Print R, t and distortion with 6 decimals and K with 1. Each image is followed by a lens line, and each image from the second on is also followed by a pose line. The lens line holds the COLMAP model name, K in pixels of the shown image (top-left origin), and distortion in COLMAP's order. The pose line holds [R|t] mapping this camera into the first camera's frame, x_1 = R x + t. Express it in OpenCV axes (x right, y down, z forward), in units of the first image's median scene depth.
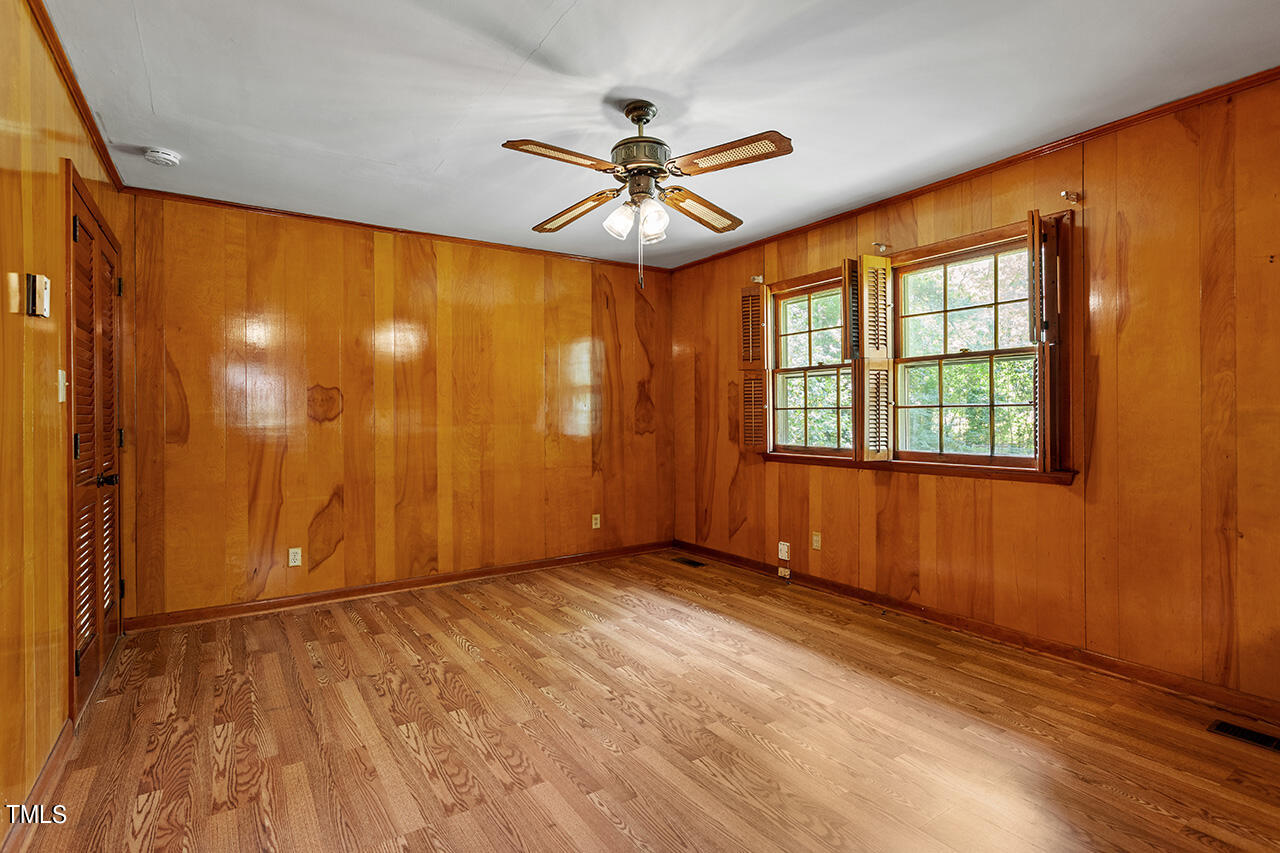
lens RADIAL K [[619.9, 0, 633.3], [0, 619.9, 413.6], [0, 0, 1]] dist [-0.002423, 0.000441]
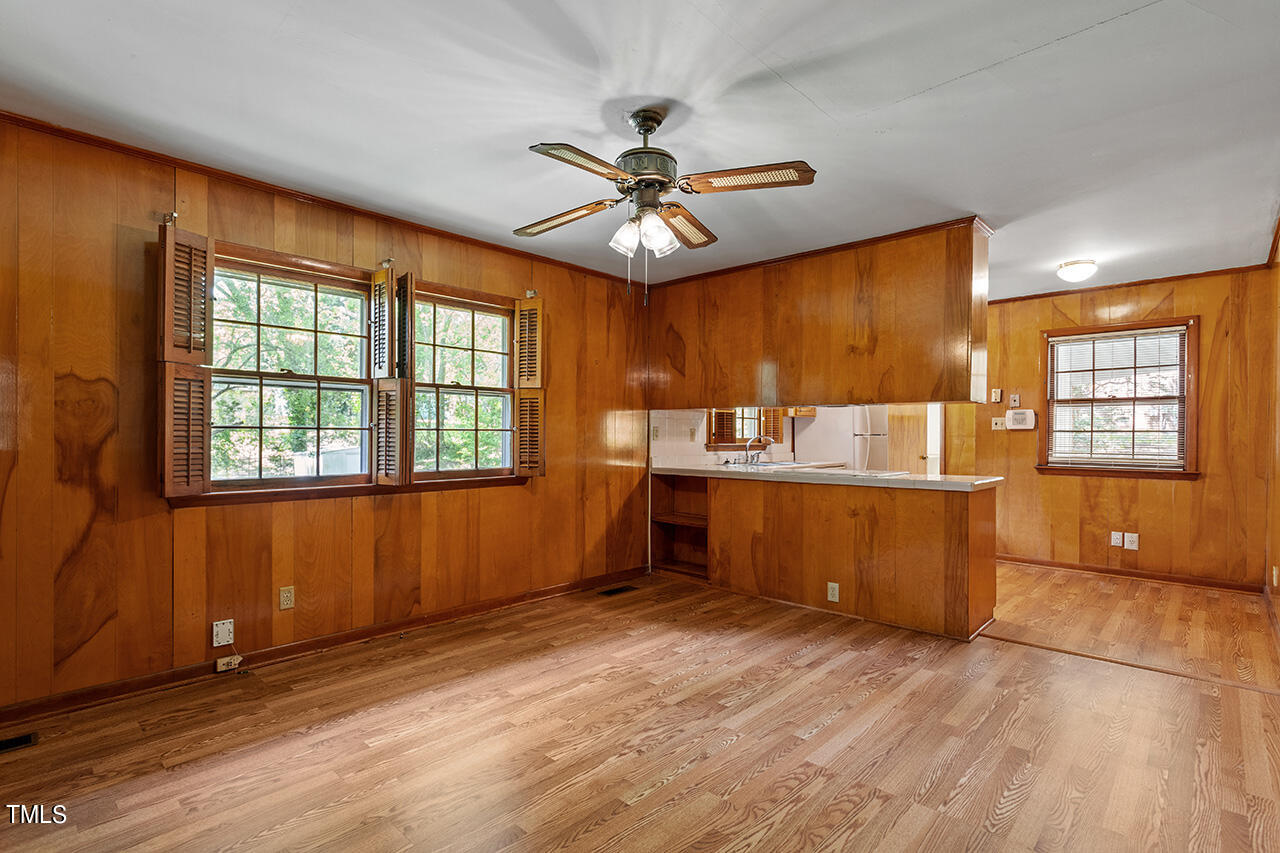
lens RADIAL K [[619.9, 0, 633.3], [0, 619.9, 437.9], [0, 0, 1]] dist [-0.002423, 0.000441]
pose [[-0.224139, 0.004388, 0.974547, -0.660298], [-0.002243, 0.999985, -0.005018, 0.008061], [-0.974555, -0.003311, -0.224126, 0.880011]]
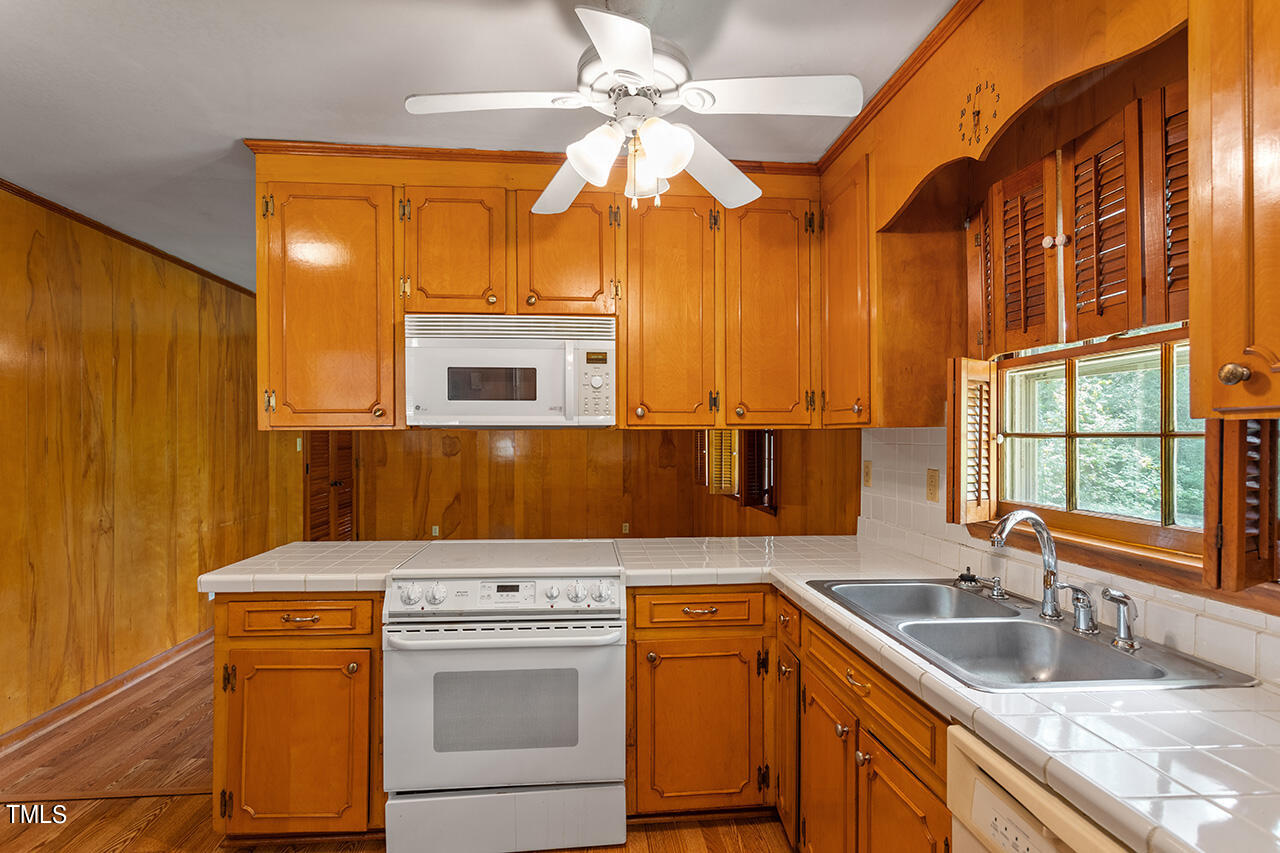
lens RADIAL K [[619.9, 0, 635.0], [0, 619.9, 431.1], [0, 0, 1]] dist [-0.002423, 0.000441]
pose [[0.875467, 0.005214, -0.483249, 0.955042], [-0.006602, 0.999978, -0.001172, -0.070441], [0.483232, 0.004217, 0.875482, -0.348325]]
